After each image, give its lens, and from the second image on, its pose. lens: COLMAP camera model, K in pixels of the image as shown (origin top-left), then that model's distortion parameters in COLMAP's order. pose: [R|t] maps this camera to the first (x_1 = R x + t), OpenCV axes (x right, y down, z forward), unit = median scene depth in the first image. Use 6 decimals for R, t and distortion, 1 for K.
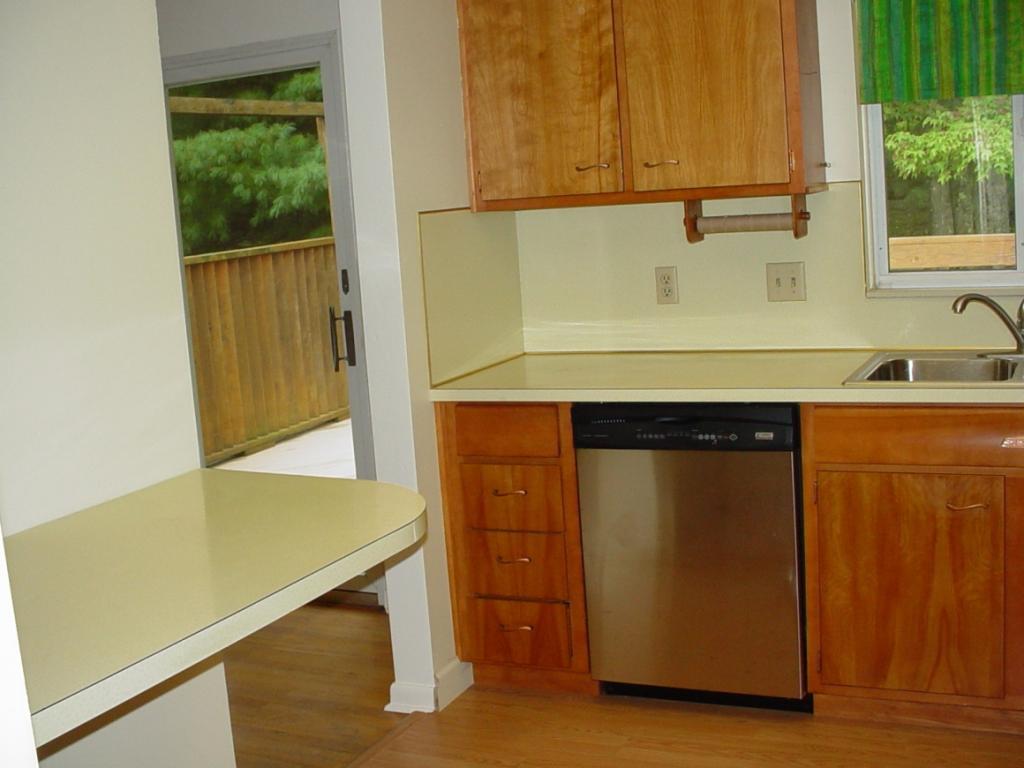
lens RADIAL K [[1291.5, 0, 512.0], [0, 1291.5, 384.0], [0, 0, 1]] dist [-0.221126, 0.242571]
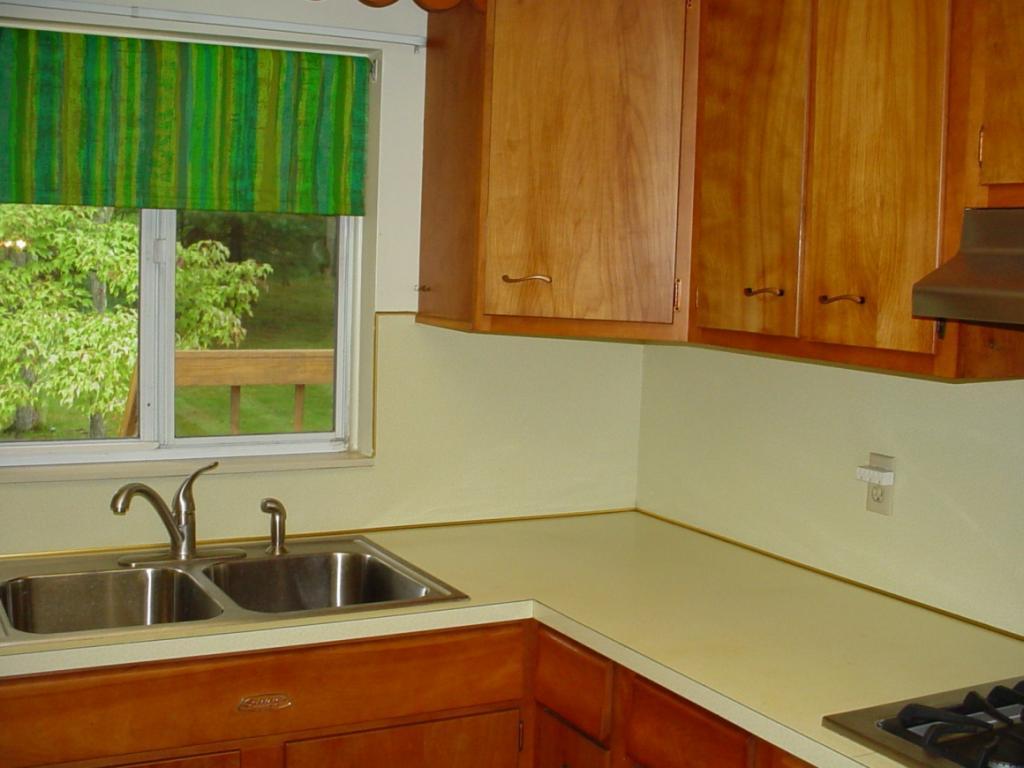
lens RADIAL K [[1291.5, 0, 512.0], [0, 1291.5, 384.0], [0, 0, 1]] dist [-0.221126, 0.242571]
pose [[0.602303, 0.010718, 0.798195, -0.074738], [0.047551, 0.997653, -0.049278, -0.078094], [-0.796850, 0.067636, 0.600380, 0.372766]]
